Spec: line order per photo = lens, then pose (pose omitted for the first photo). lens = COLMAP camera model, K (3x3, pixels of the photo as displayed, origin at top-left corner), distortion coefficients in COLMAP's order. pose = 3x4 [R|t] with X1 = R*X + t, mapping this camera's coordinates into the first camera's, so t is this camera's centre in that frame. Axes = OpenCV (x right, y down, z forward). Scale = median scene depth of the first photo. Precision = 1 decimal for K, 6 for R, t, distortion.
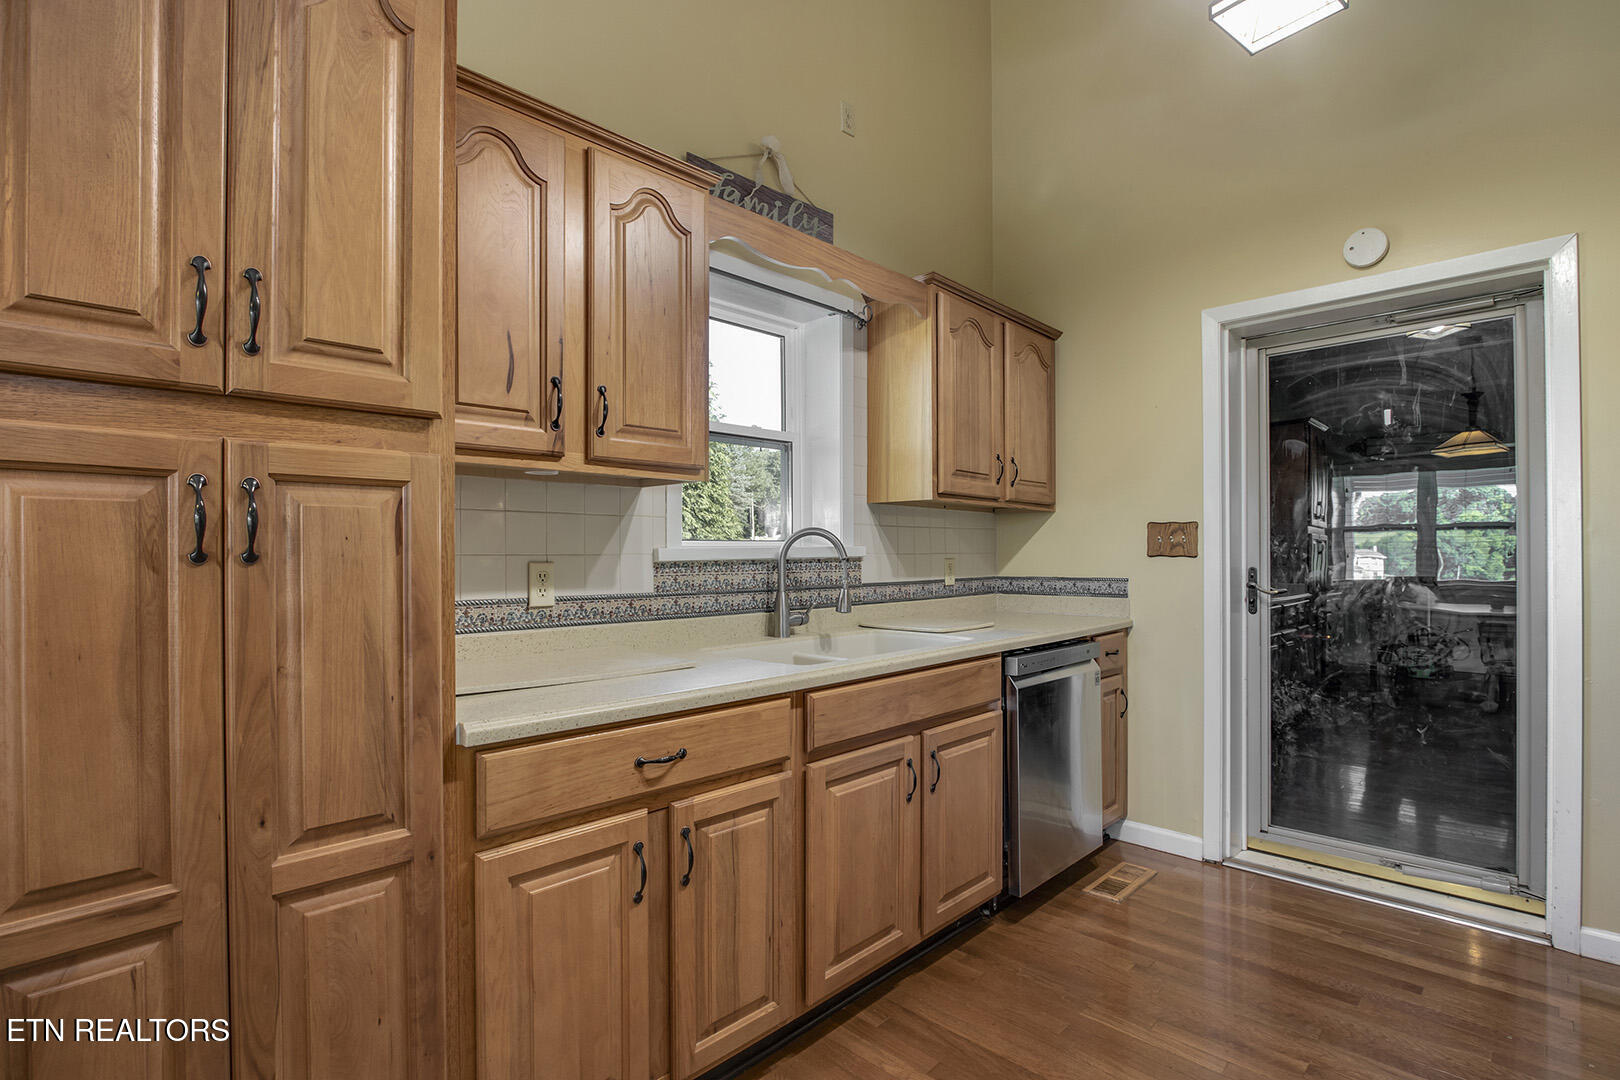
lens RADIAL K [[768.2, 0, 808.5], [0, 768.2, 554.4], [0, 0, 1]] dist [-0.013294, -0.000159]
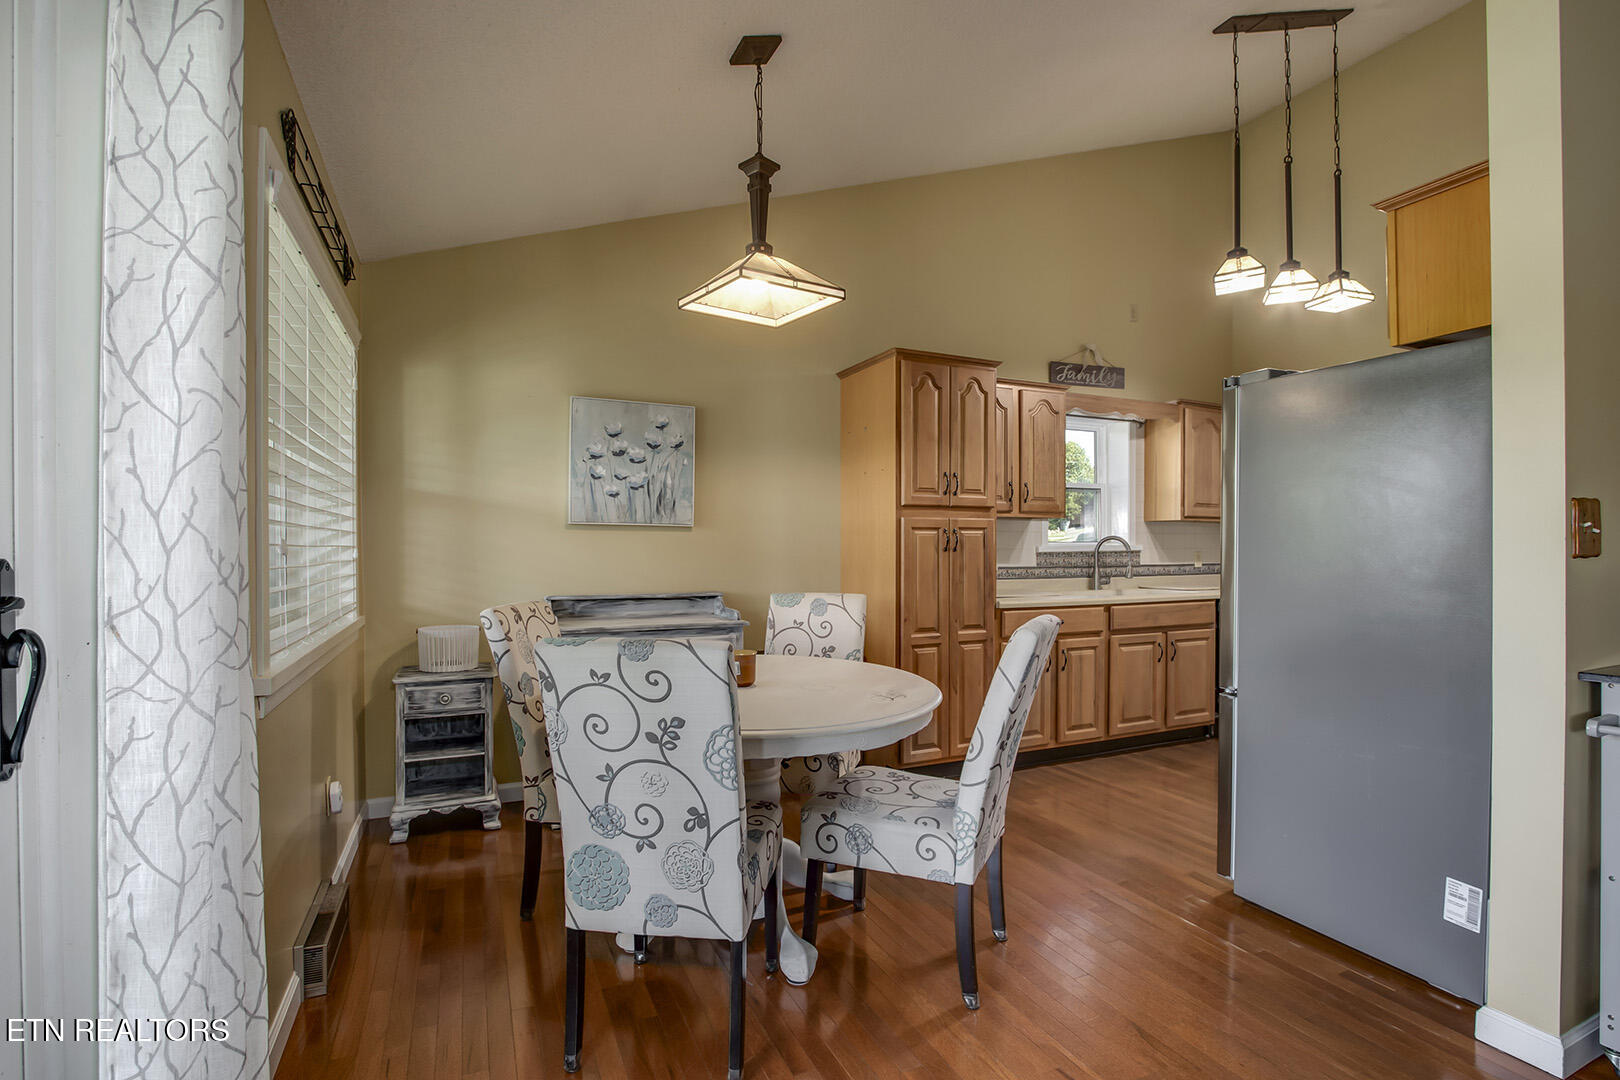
lens RADIAL K [[768.2, 0, 818.3], [0, 768.2, 554.8], [0, 0, 1]] dist [-0.013294, -0.000159]
pose [[0.937933, 0.004874, -0.346782, -0.024531], [-0.001755, 0.999955, 0.009310, -0.003006], [0.346811, -0.008123, 0.937900, -1.339370]]
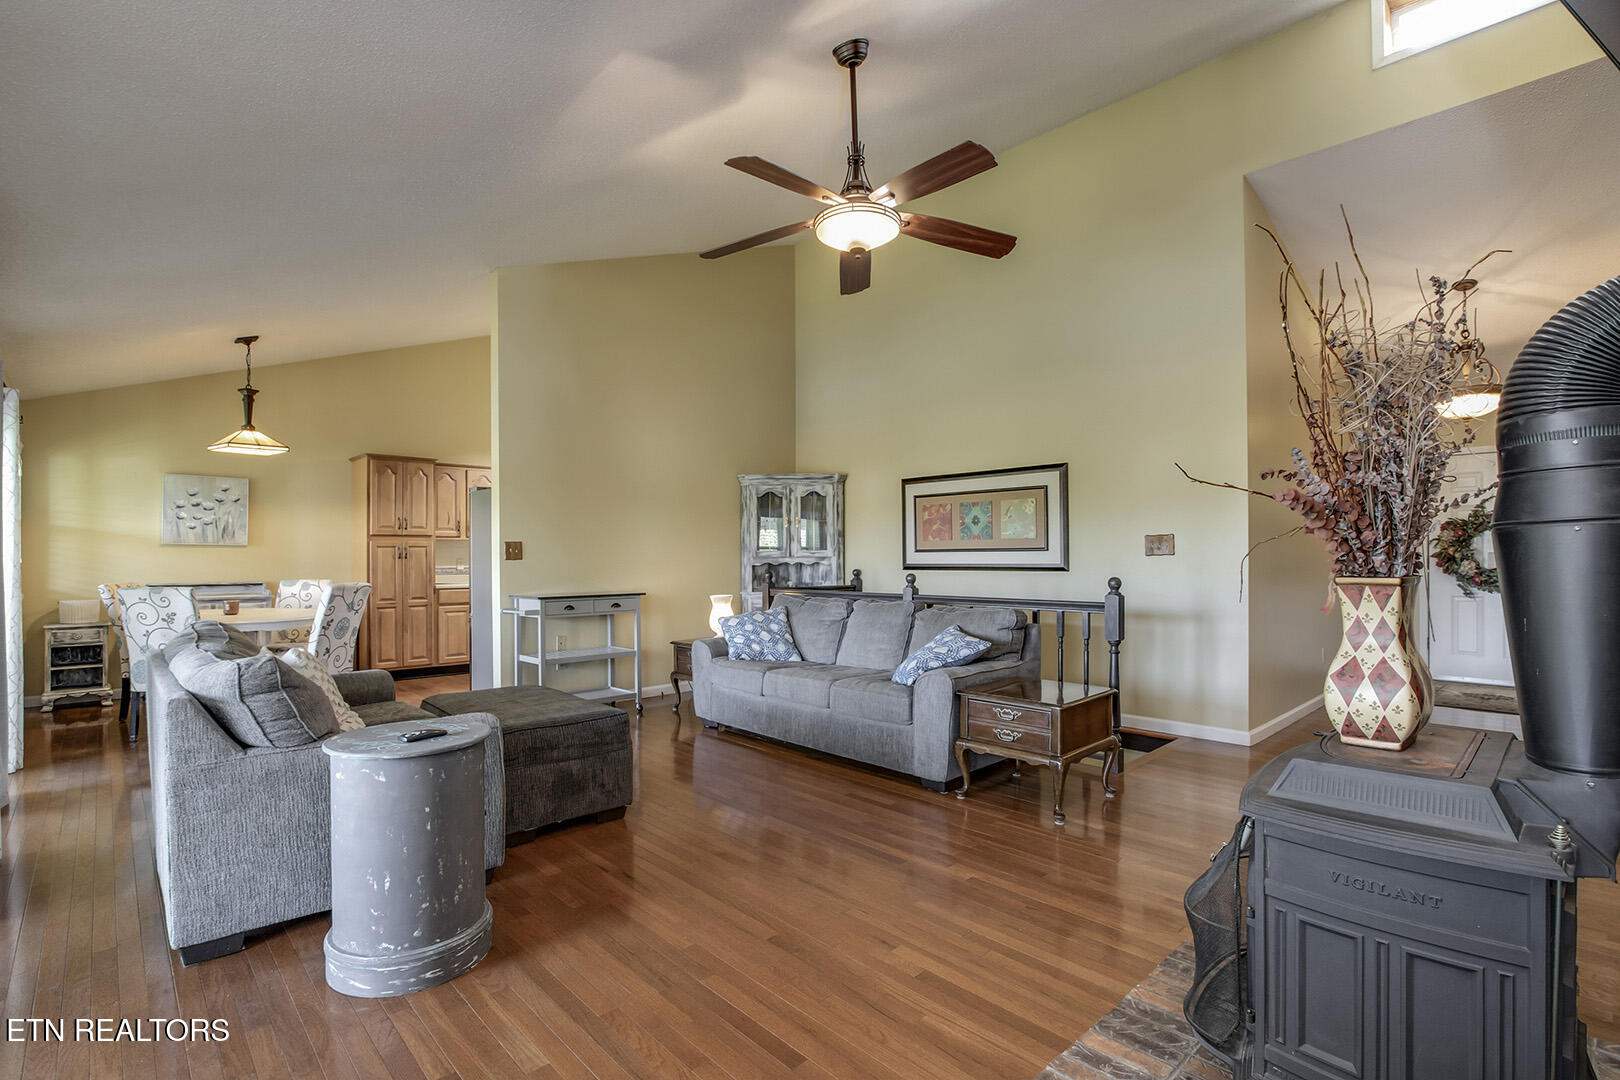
lens RADIAL K [[768.2, 0, 818.4], [0, 768.2, 554.6], [0, 0, 1]] dist [-0.013294, -0.000159]
pose [[0.999654, 0.000301, -0.026298, 1.616000], [-0.000327, 0.999999, -0.000979, -0.010708], [0.026297, 0.000988, 0.999654, -2.950288]]
